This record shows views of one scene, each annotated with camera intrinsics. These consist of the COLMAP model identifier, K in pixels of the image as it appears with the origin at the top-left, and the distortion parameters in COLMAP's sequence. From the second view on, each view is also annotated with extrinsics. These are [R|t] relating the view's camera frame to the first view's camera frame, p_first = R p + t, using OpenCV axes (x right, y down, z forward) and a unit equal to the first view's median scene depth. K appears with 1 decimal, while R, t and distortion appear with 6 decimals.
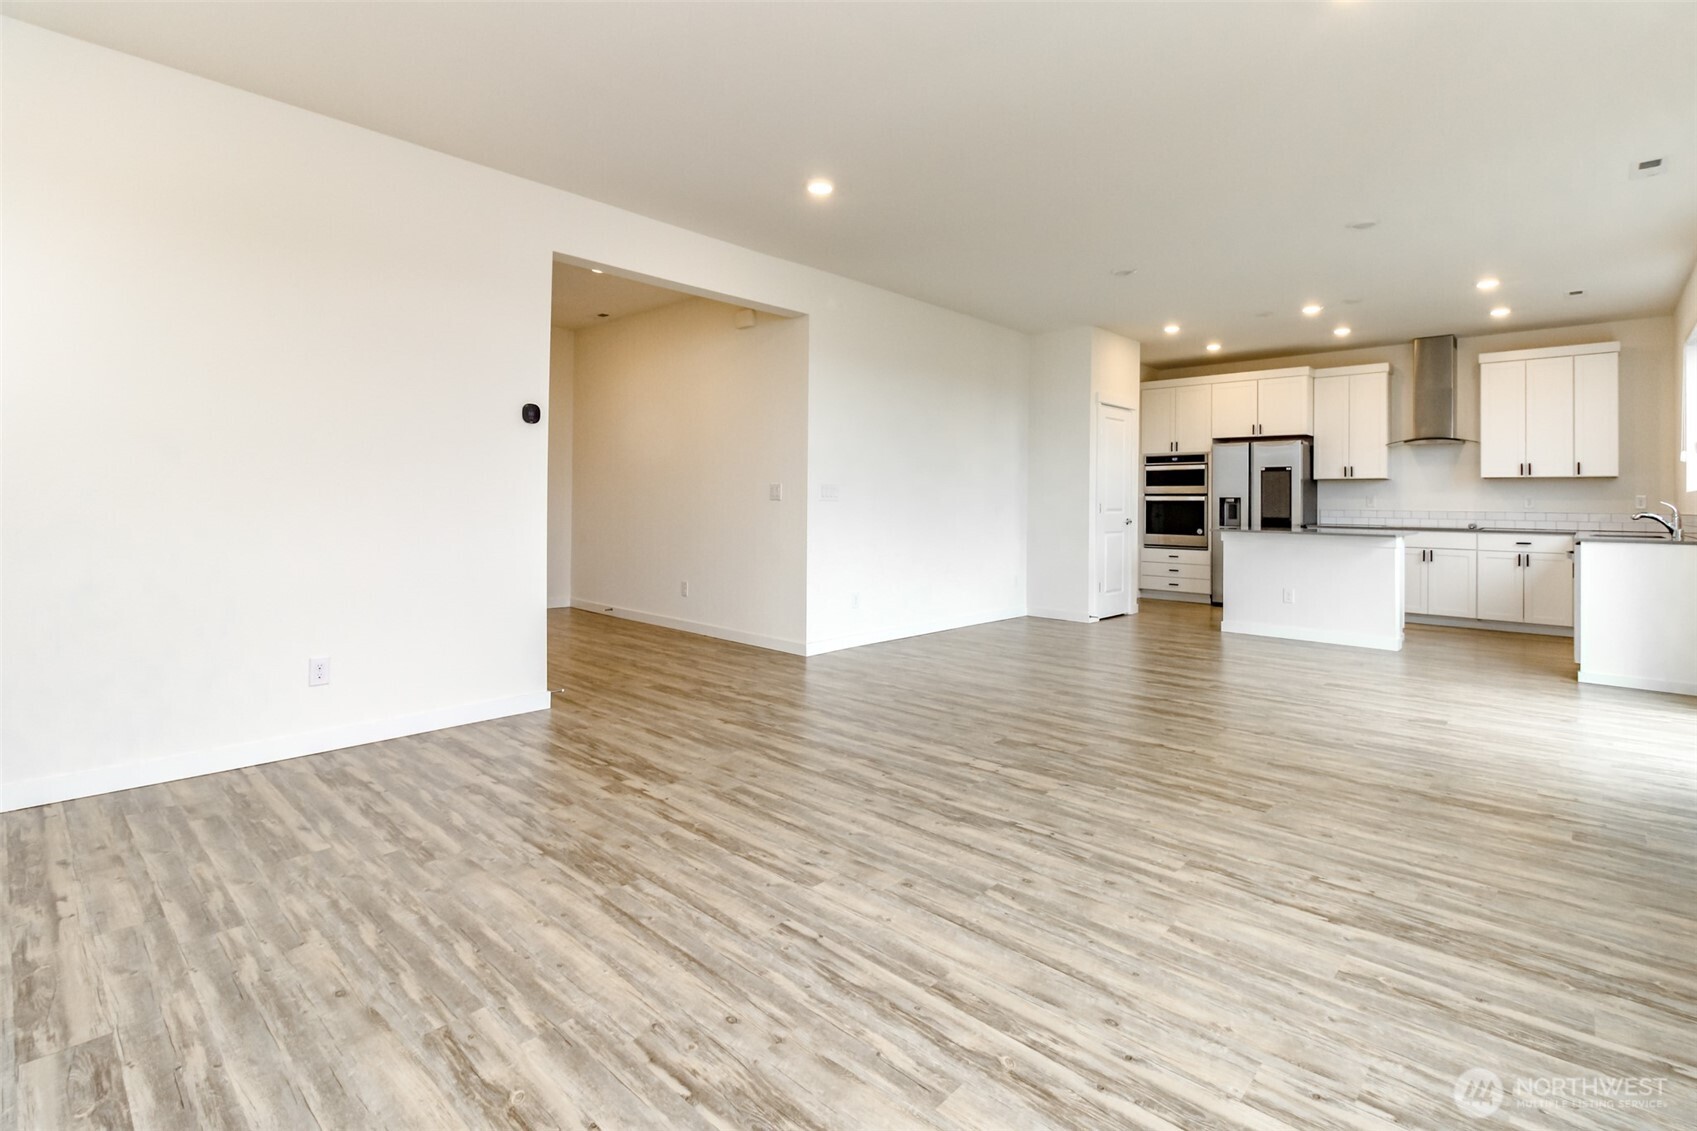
lens RADIAL K [[738.8, 0, 870.8], [0, 738.8, 496.0], [0, 0, 1]] dist [0.018404, -0.008468]
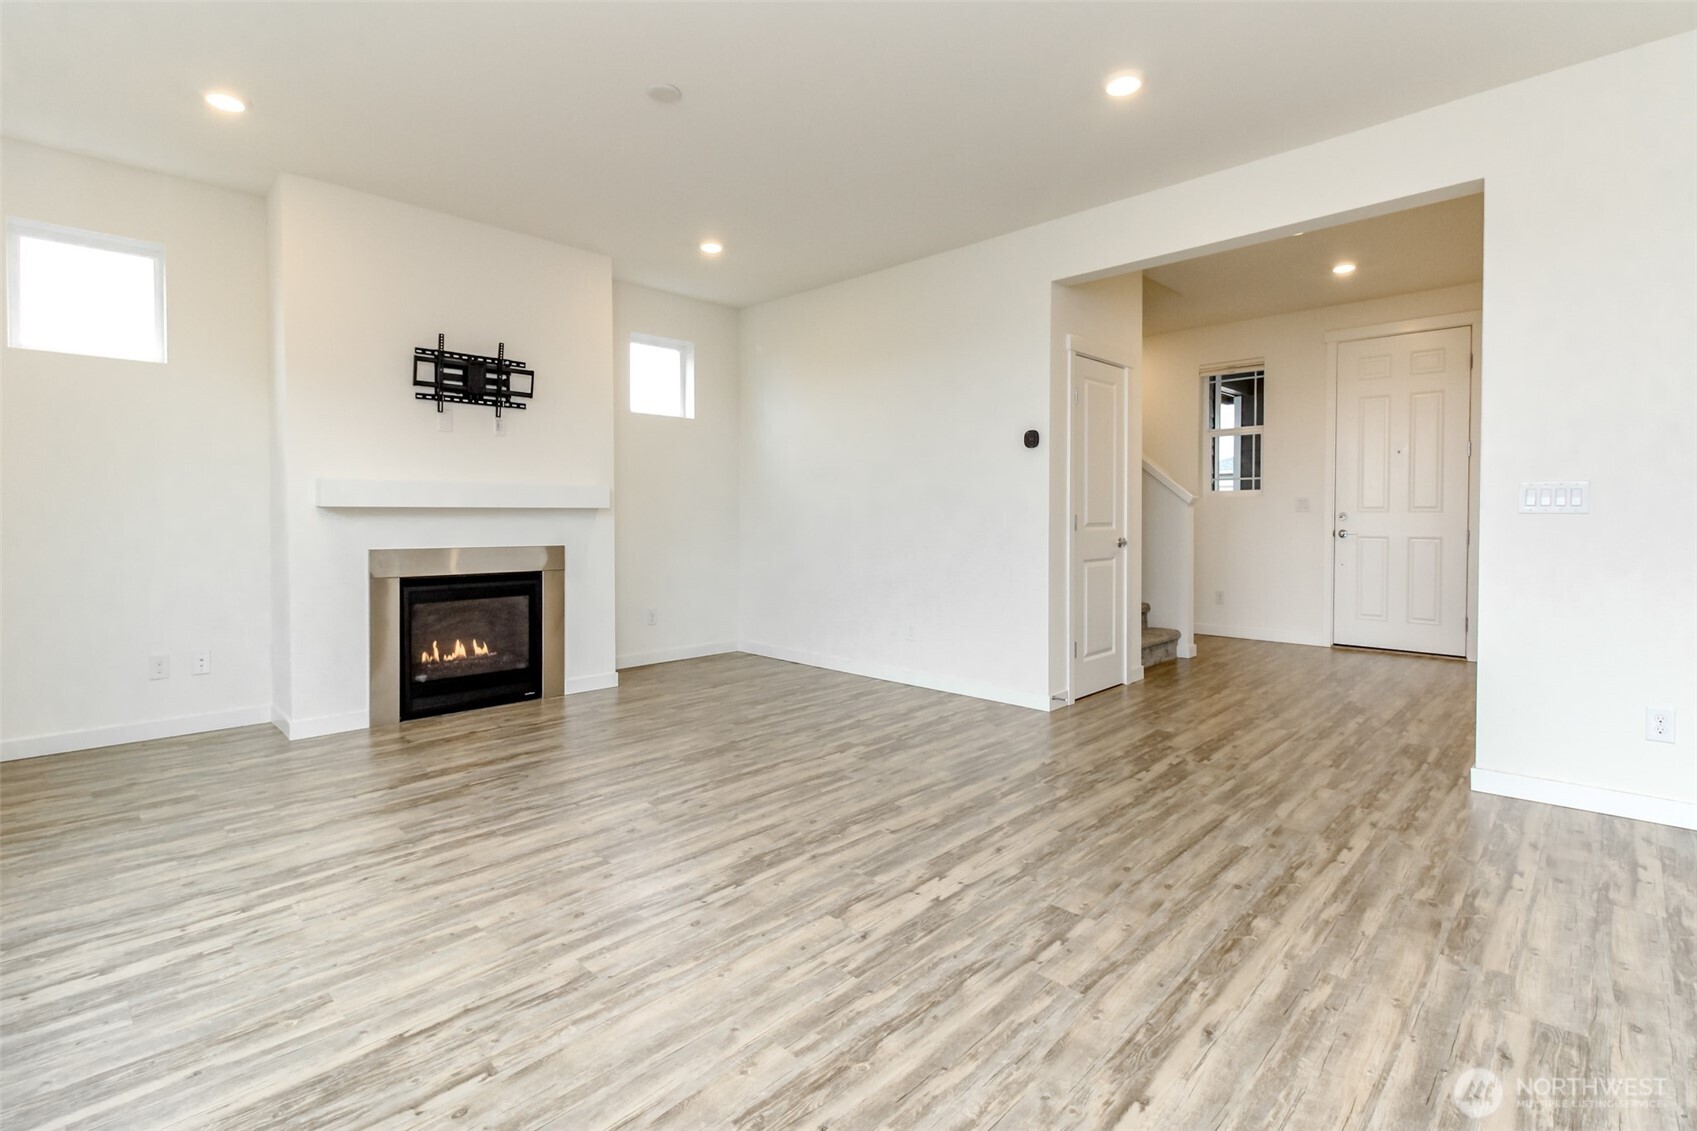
lens RADIAL K [[814.5, 0, 855.5], [0, 814.5, 538.9], [0, 0, 1]] dist [0.021607, -0.010890]
pose [[-0.014259, 0.017552, -0.999744, 1.319566], [0.010717, 0.999791, 0.017400, 0.030465], [0.999841, -0.010466, -0.014444, 1.345174]]
